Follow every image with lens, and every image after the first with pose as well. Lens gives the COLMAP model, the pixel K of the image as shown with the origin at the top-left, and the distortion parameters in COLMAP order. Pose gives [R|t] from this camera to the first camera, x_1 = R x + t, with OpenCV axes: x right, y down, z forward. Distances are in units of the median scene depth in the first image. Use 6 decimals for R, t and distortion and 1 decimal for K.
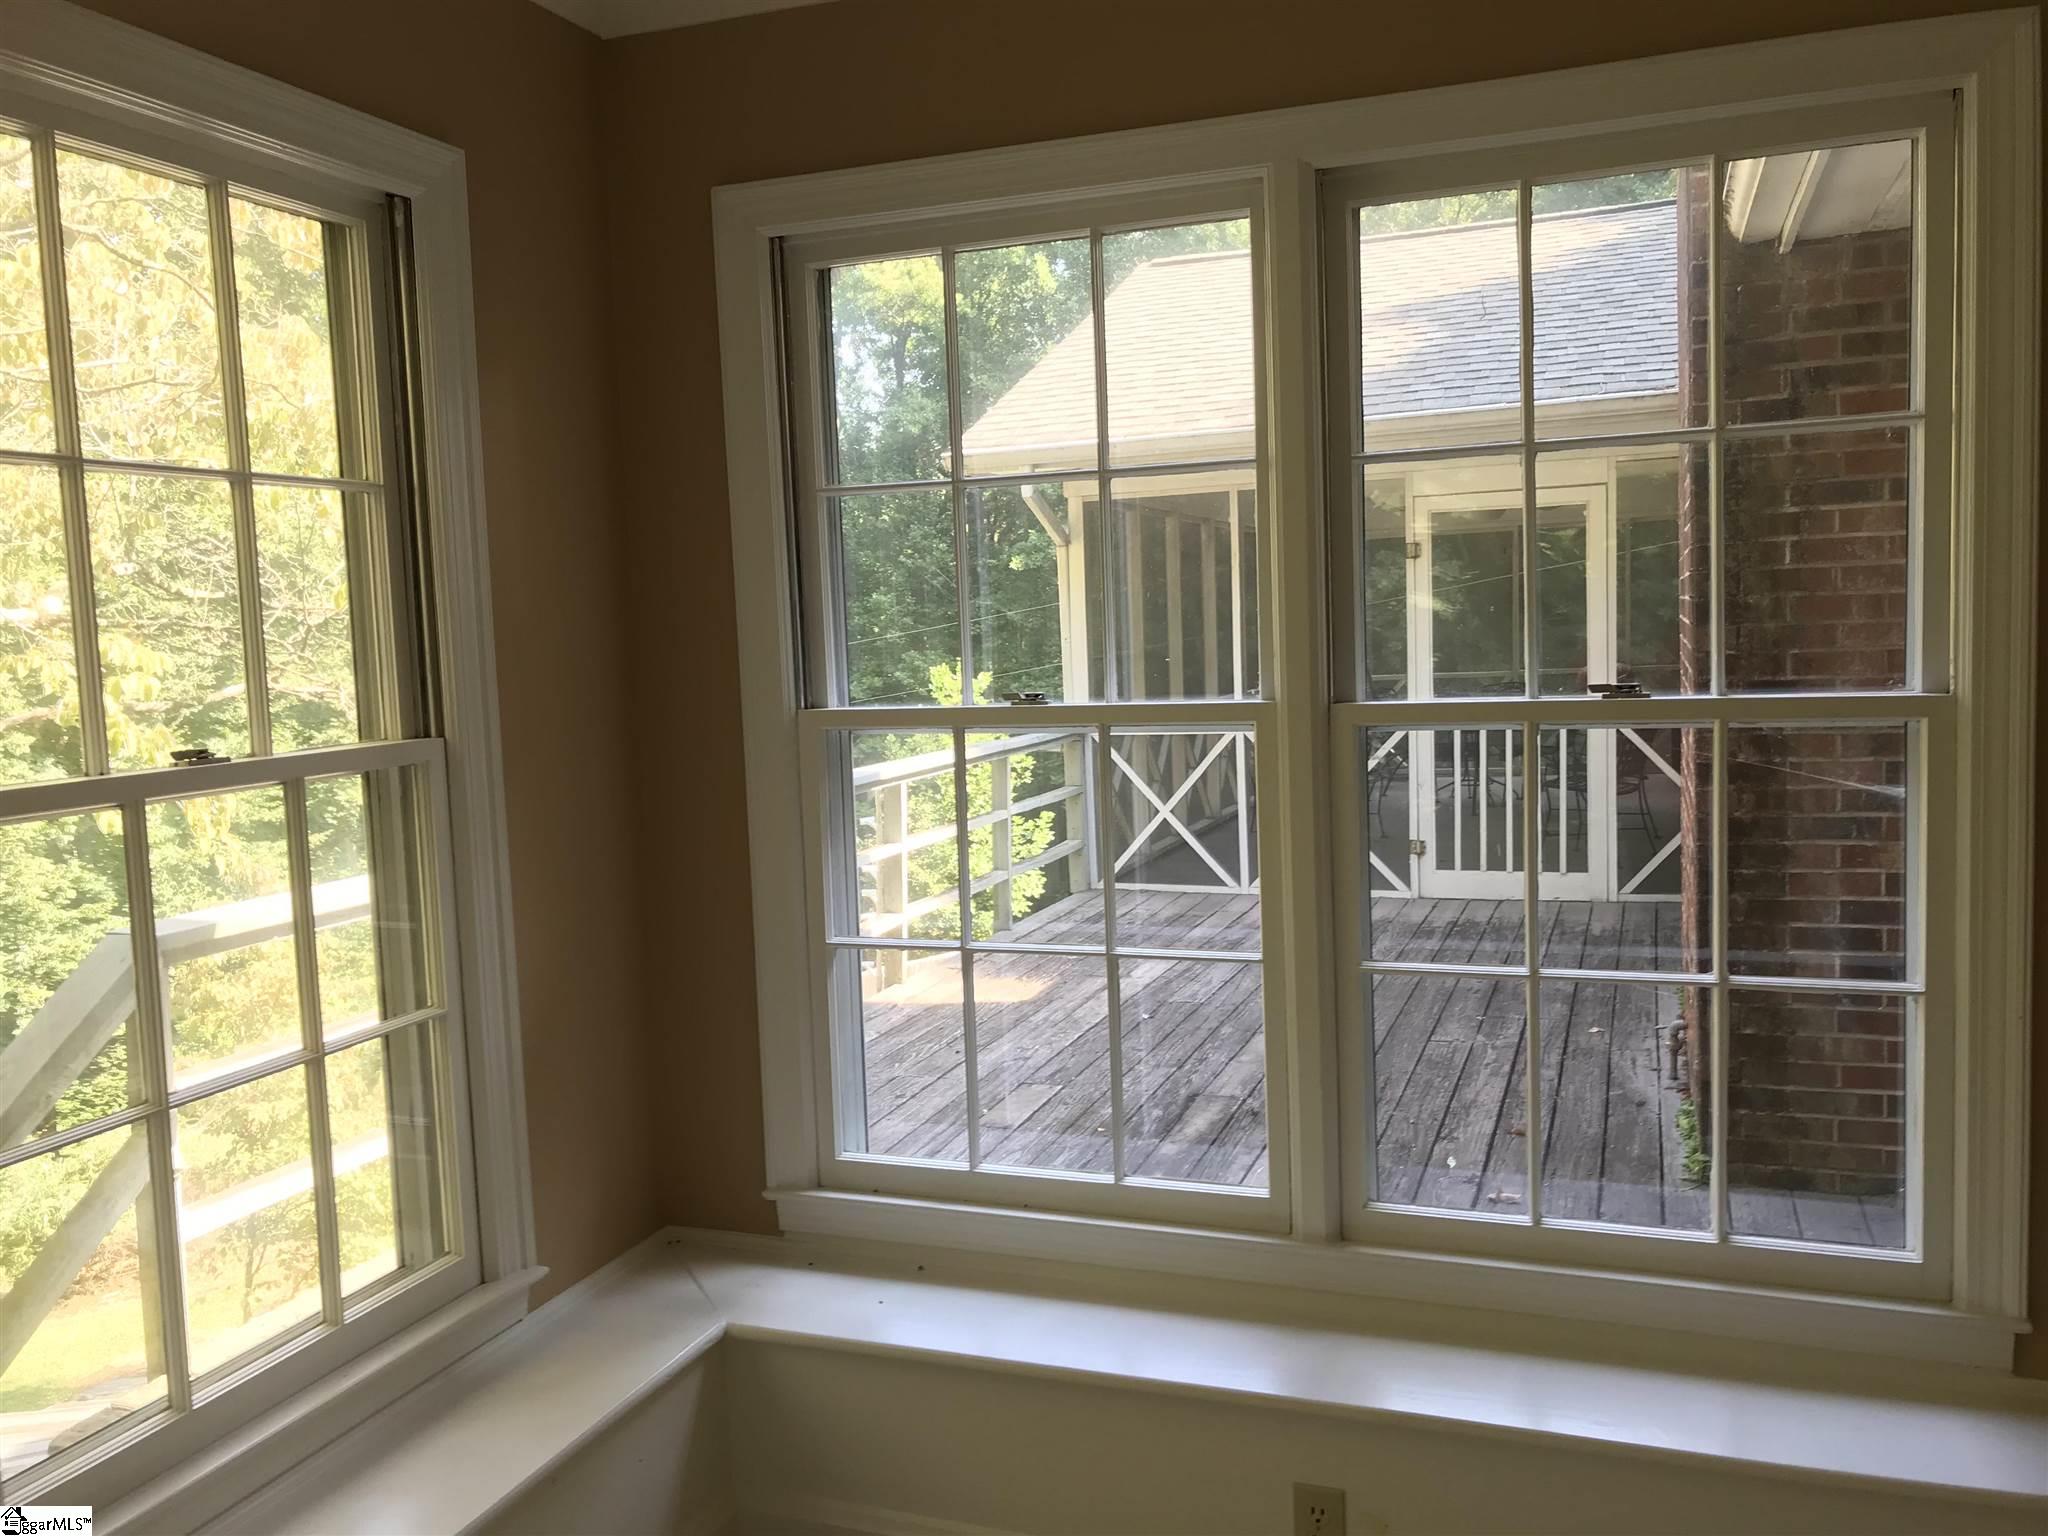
lens RADIAL K [[1686.8, 0, 1026.3], [0, 1686.8, 778.5], [0, 0, 1]] dist [0.014870, -0.005826]
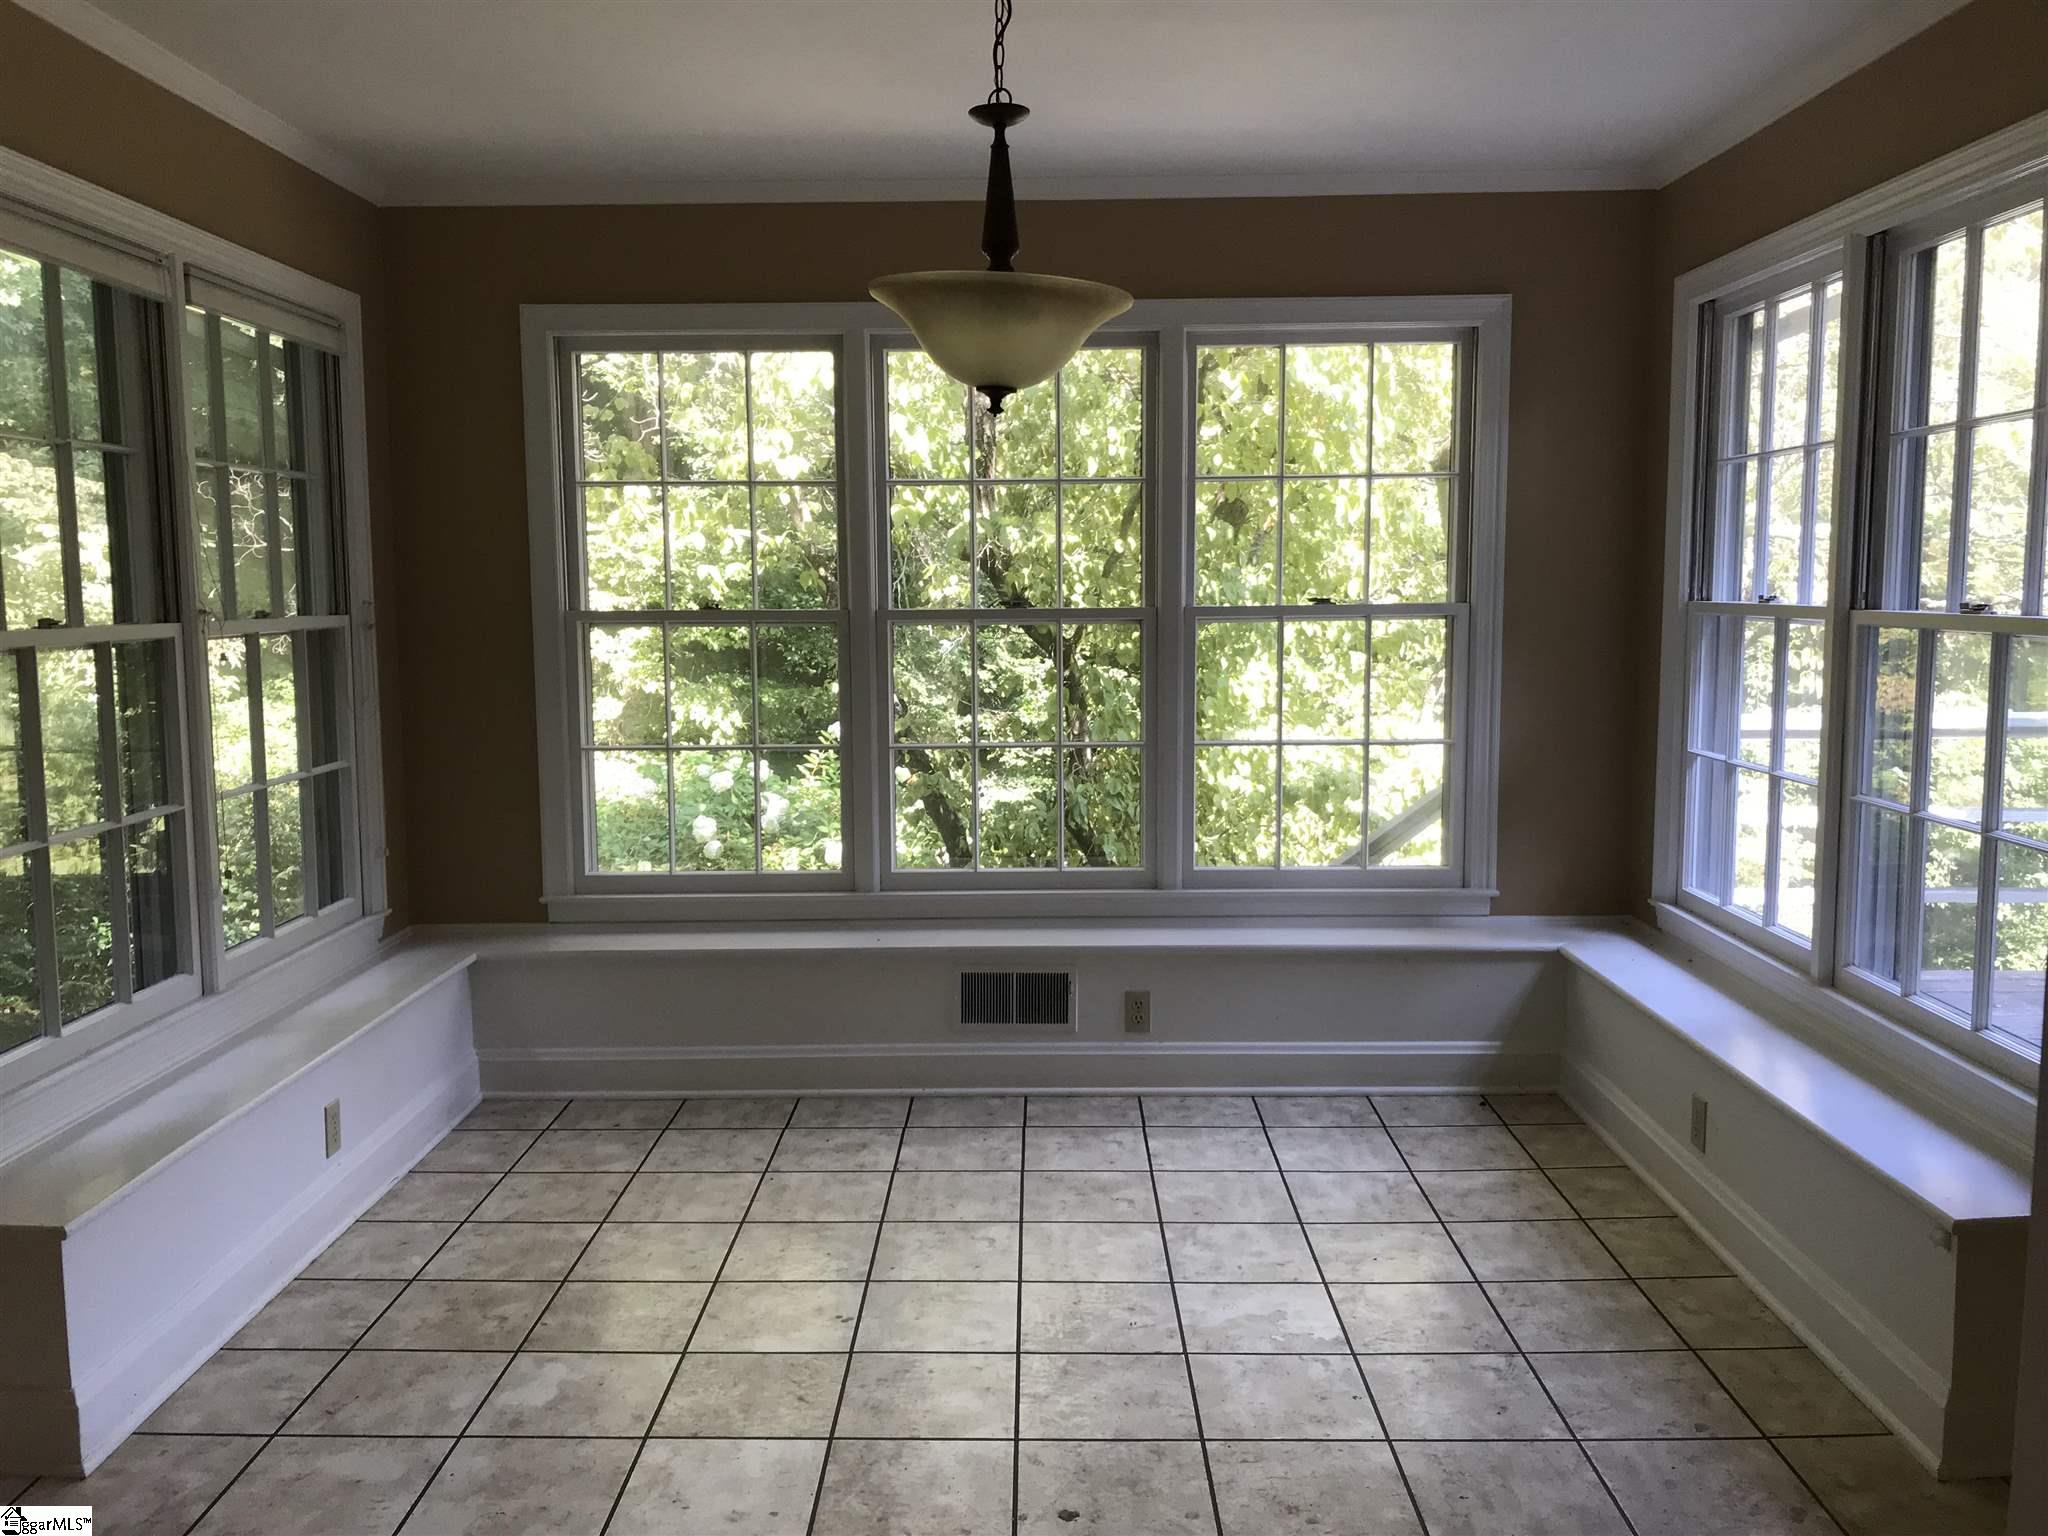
lens RADIAL K [[1686.8, 0, 1021.7], [0, 1686.8, 765.9], [0, 0, 1]] dist [0.014870, -0.005826]
pose [[0.345577, 0.138268, -0.928148, 1.173827], [-0.092683, 0.989278, 0.112866, -0.008922], [0.933802, 0.047019, 0.354687, -0.148611]]
